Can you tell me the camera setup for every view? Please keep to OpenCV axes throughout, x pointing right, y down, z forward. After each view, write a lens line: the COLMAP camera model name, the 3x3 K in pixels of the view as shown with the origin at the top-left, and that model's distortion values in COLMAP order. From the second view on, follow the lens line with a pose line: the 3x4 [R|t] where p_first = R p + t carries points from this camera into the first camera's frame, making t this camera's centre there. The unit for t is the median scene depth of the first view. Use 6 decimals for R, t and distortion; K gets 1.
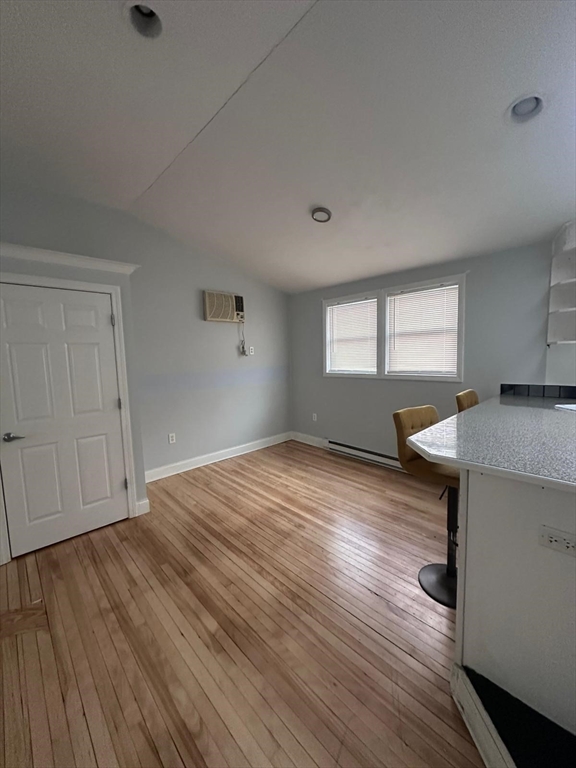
lens RADIAL K [[305.5, 0, 288.0], [0, 305.5, 384.0], [0, 0, 1]] dist [0.000786, 0.000485]
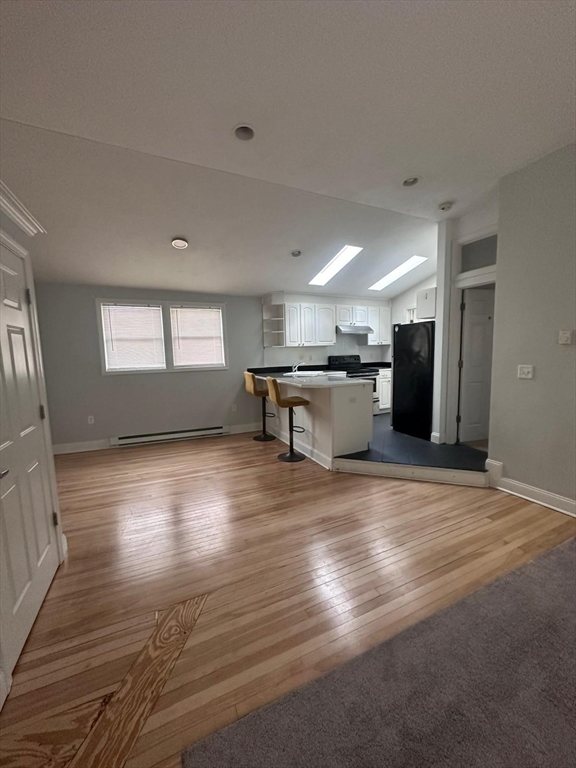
lens RADIAL K [[305.5, 0, 288.0], [0, 305.5, 384.0], [0, 0, 1]] dist [0.000786, 0.000485]
pose [[0.316069, -0.083458, 0.945058, -0.741153], [0.105465, 0.993040, 0.052423, 0.016622], [-0.942856, 0.083101, 0.322671, 0.145241]]
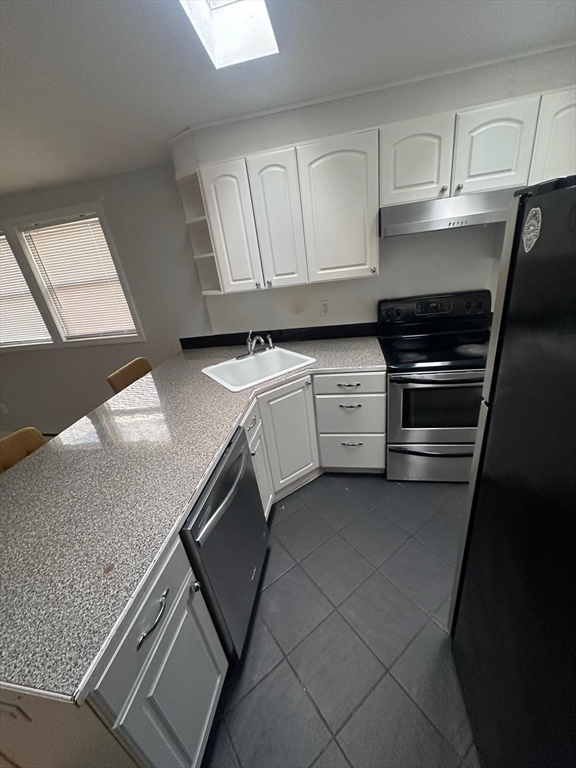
lens RADIAL K [[295.9, 0, 290.9], [0, 295.9, 377.3], [0, 0, 1]] dist [-0.001148, -0.000089]
pose [[0.799744, -0.299079, 0.520539, 0.361818], [0.158123, 0.941395, 0.297947, -0.077954], [-0.579143, -0.155973, 0.800166, 0.065301]]
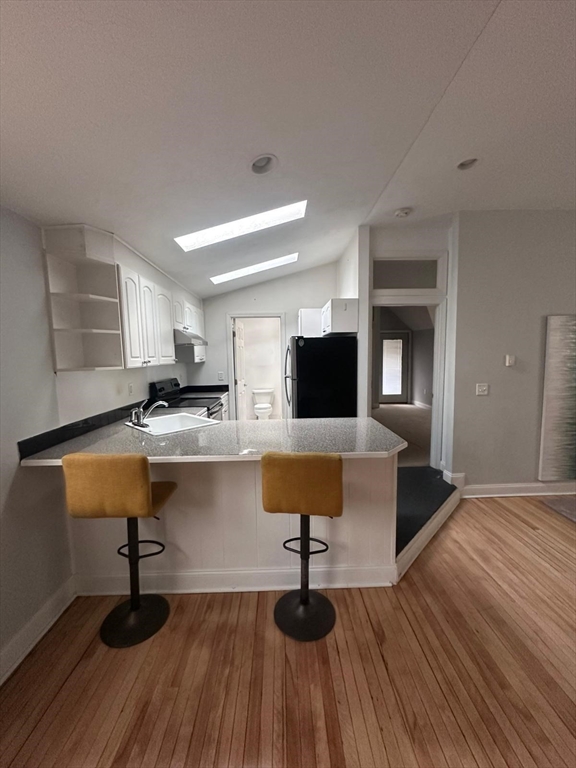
lens RADIAL K [[305.5, 0, 288.0], [0, 305.5, 384.0], [0, 0, 1]] dist [0.000786, 0.000485]
pose [[-0.739977, -0.027035, 0.672089, -0.033601], [0.099293, 0.983855, 0.148898, -0.107855], [-0.665263, 0.176914, -0.725346, 0.815280]]
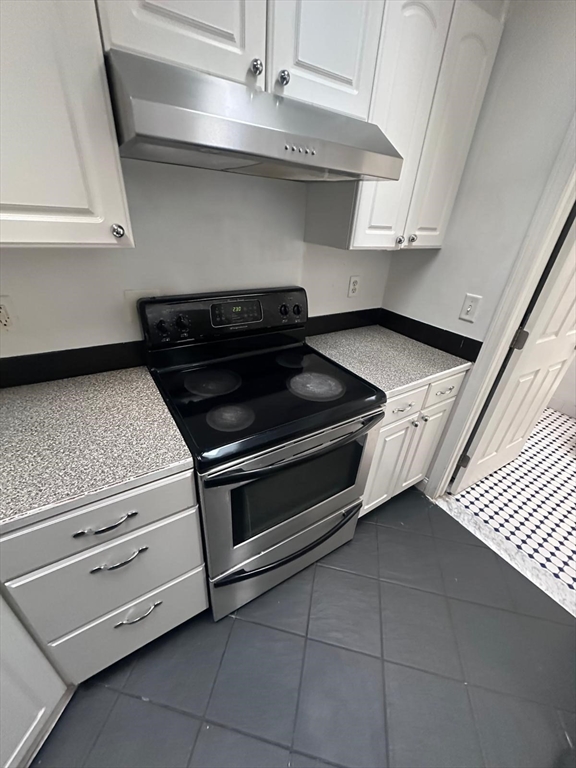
lens RADIAL K [[305.5, 0, 288.0], [0, 305.5, 384.0], [0, 0, 1]] dist [0.000786, 0.000485]
pose [[0.189427, -0.441612, 0.876981, 0.572029], [0.029140, 0.895287, 0.444536, -0.074128], [-0.981462, -0.058652, 0.182460, 0.247068]]
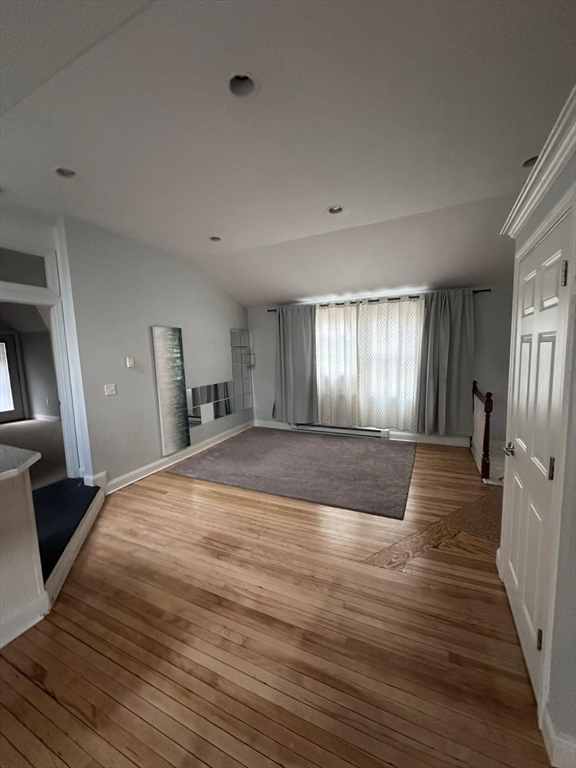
lens RADIAL K [[305.5, 0, 288.0], [0, 305.5, 384.0], [0, 0, 1]] dist [0.000786, 0.000485]
pose [[-0.931289, 0.095163, -0.351631, -0.039070], [0.022196, 0.978305, 0.205976, -0.107715], [0.363604, 0.184019, -0.913197, 0.875845]]
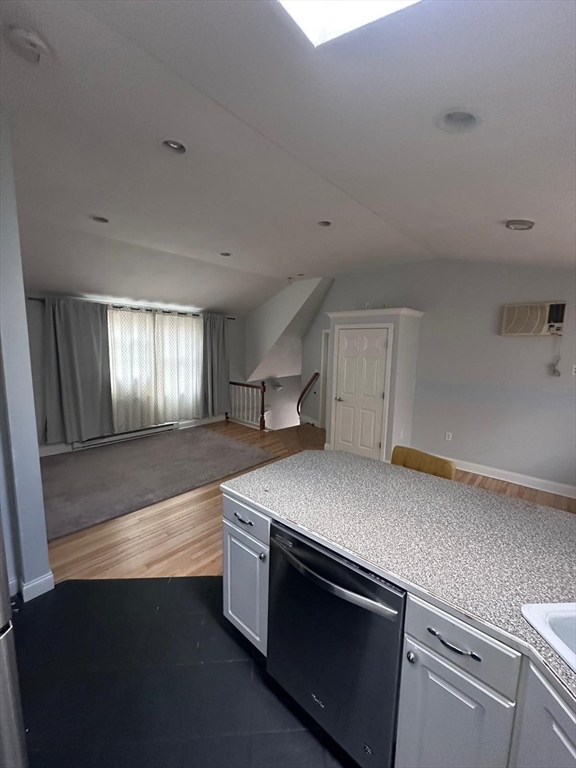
lens RADIAL K [[305.5, 0, 288.0], [0, 305.5, 384.0], [0, 0, 1]] dist [0.000786, 0.000485]
pose [[0.079951, 0.156731, -0.984400, 0.699624], [-0.117517, 0.982156, 0.146829, -0.122335], [0.989847, 0.103945, 0.096943, 0.239916]]
